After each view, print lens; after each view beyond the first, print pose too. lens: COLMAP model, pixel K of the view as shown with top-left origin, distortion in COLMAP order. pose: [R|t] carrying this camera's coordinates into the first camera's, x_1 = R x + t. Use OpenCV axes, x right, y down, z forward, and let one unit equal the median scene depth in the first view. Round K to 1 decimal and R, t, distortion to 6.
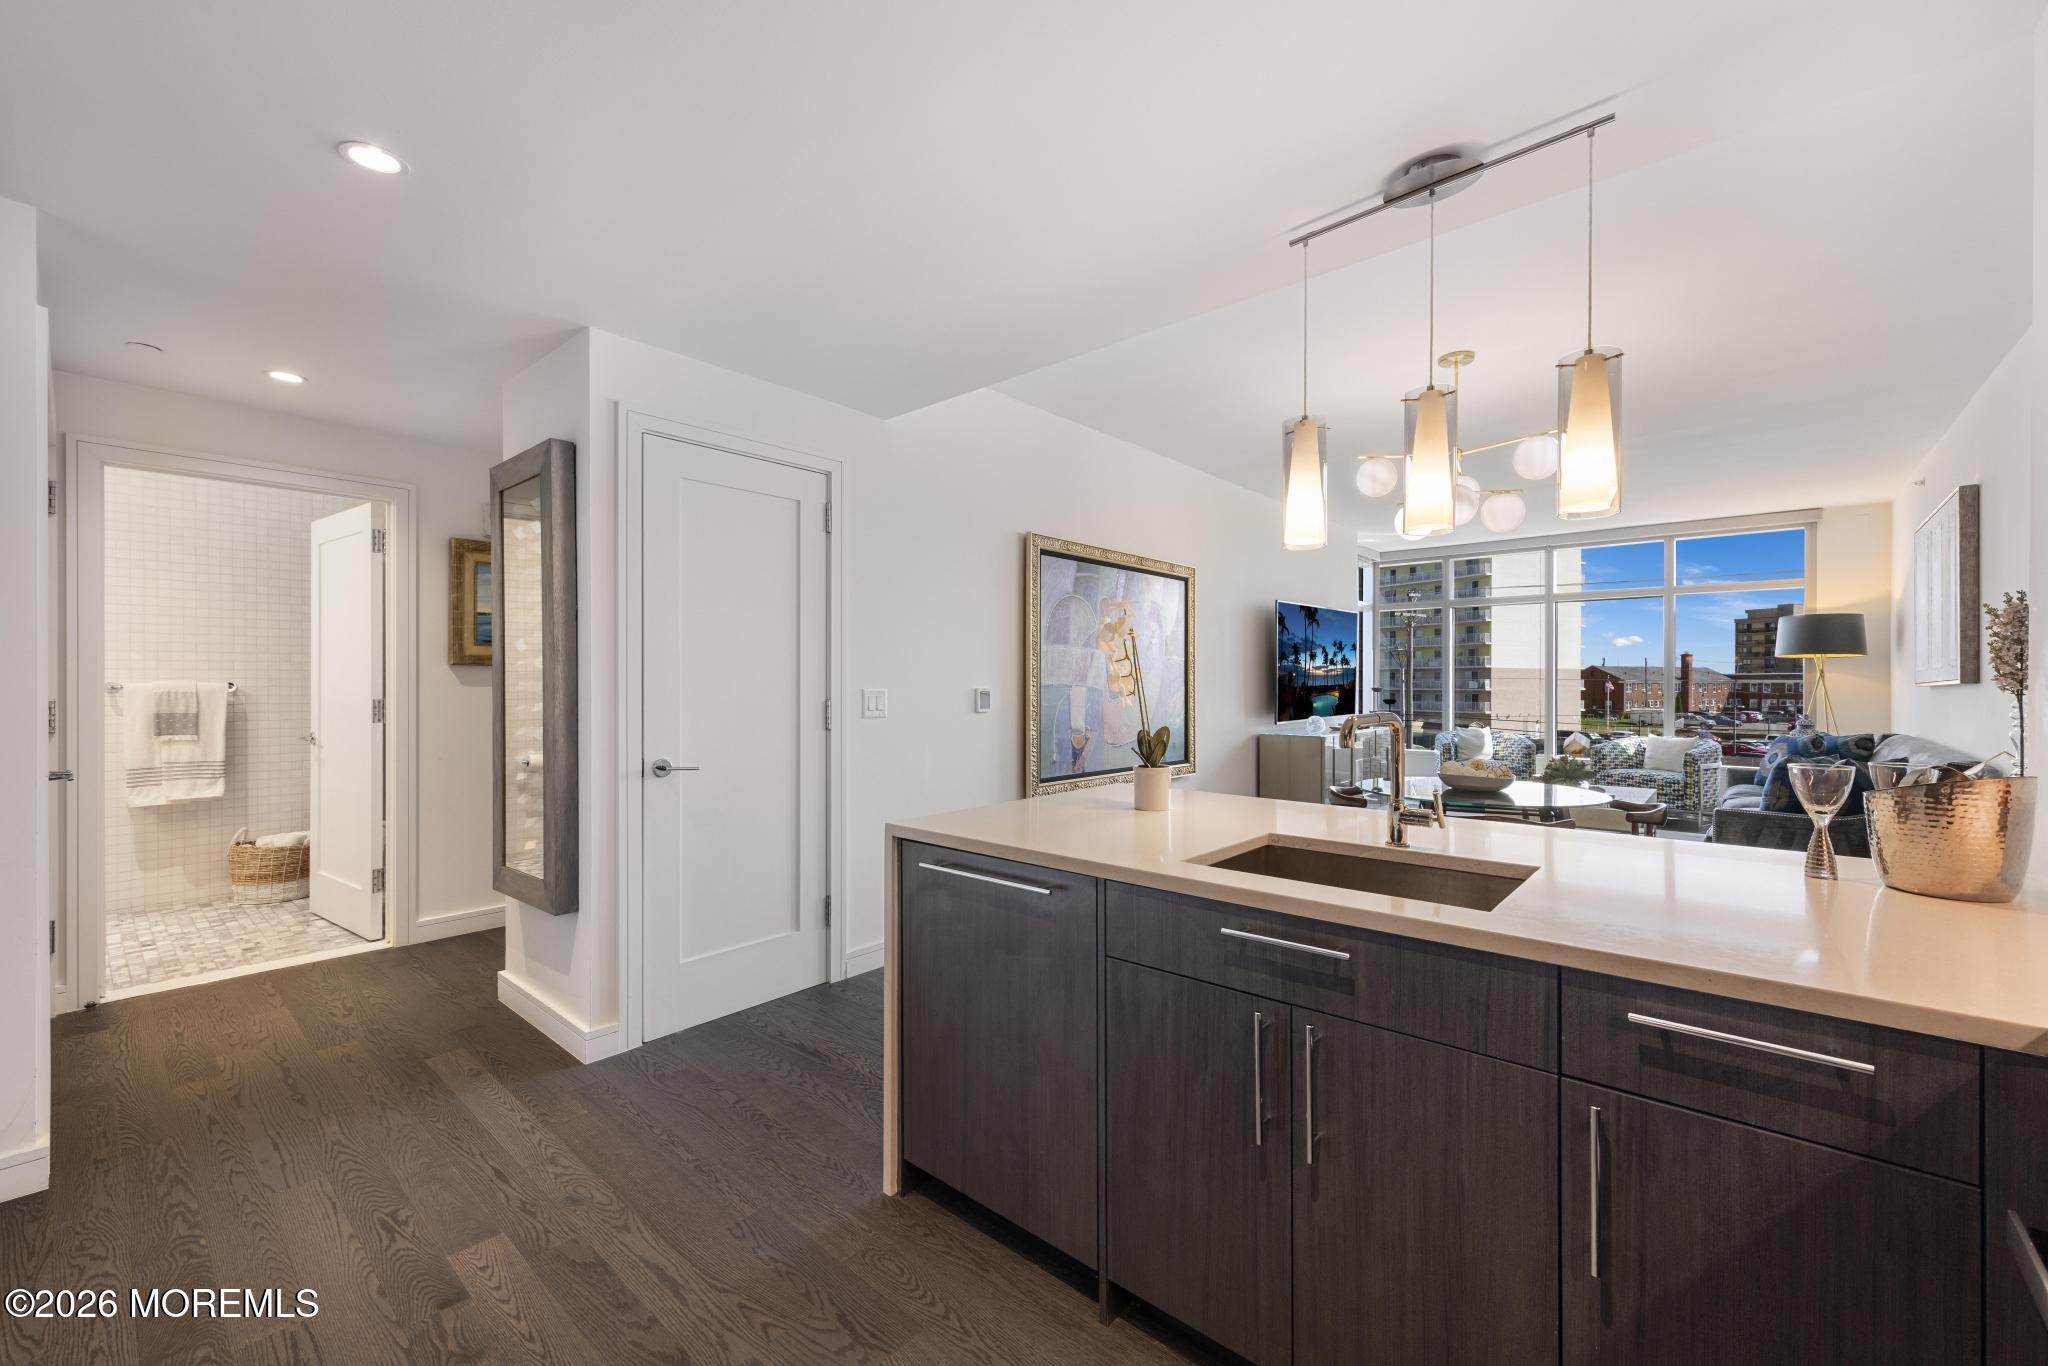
lens RADIAL K [[818.5, 0, 1028.6], [0, 818.5, 689.8], [0, 0, 1]] dist [0.000540, -0.000007]
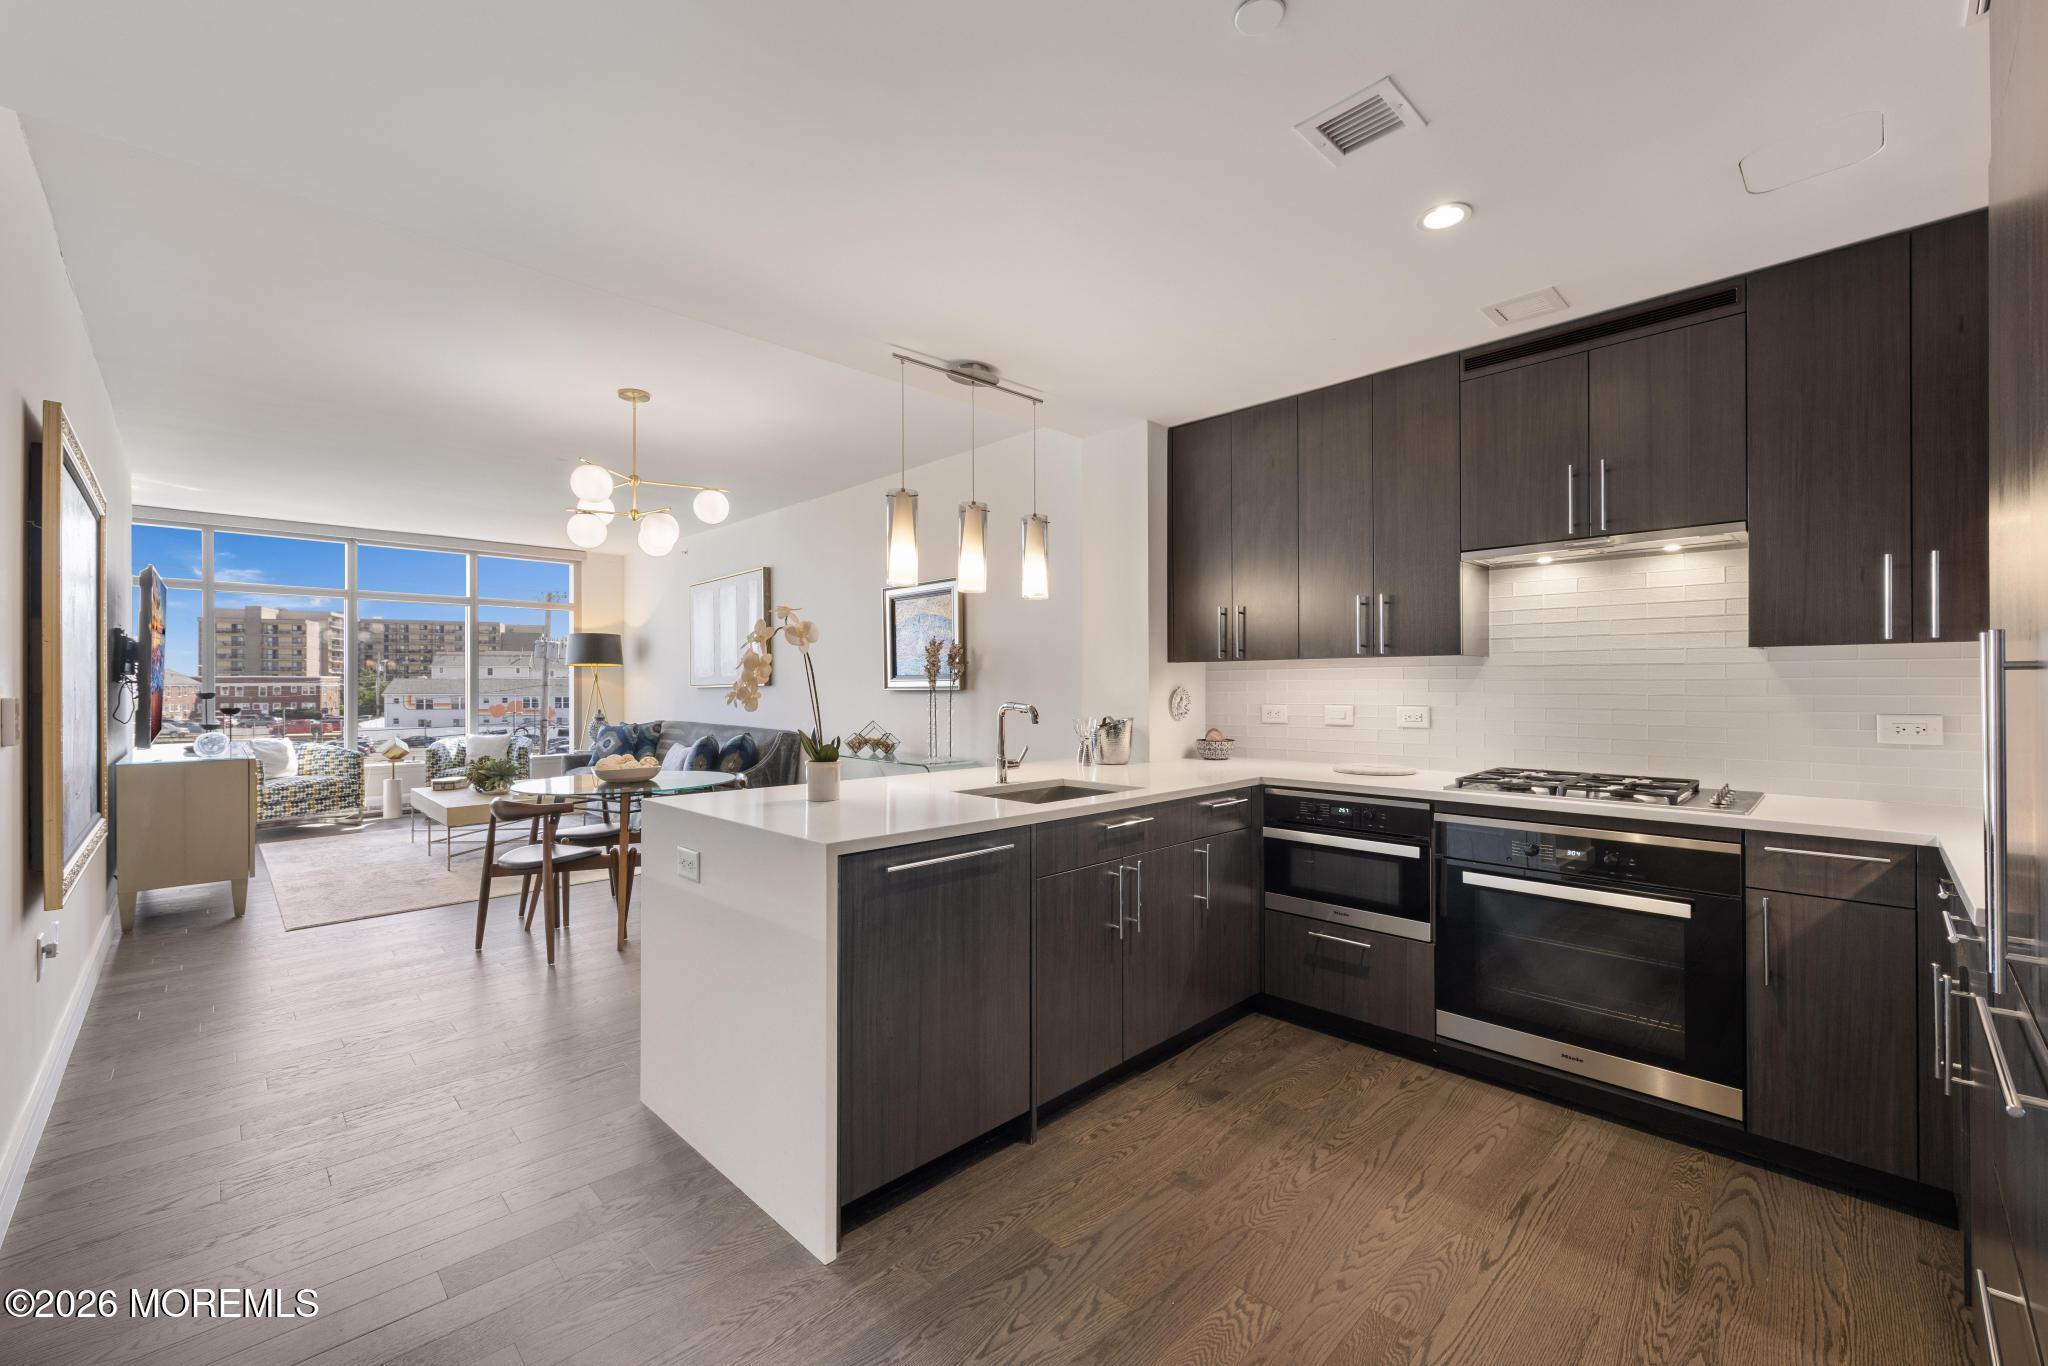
lens RADIAL K [[834.9, 0, 1033.5], [0, 834.9, 680.7], [0, 0, 1]] dist [-0.001958, -0.000097]
pose [[0.071544, 0.005255, 0.997424, -1.143847], [0.009808, 0.999934, -0.005972, -0.005486], [-0.997389, 0.010210, 0.071487, 0.765330]]
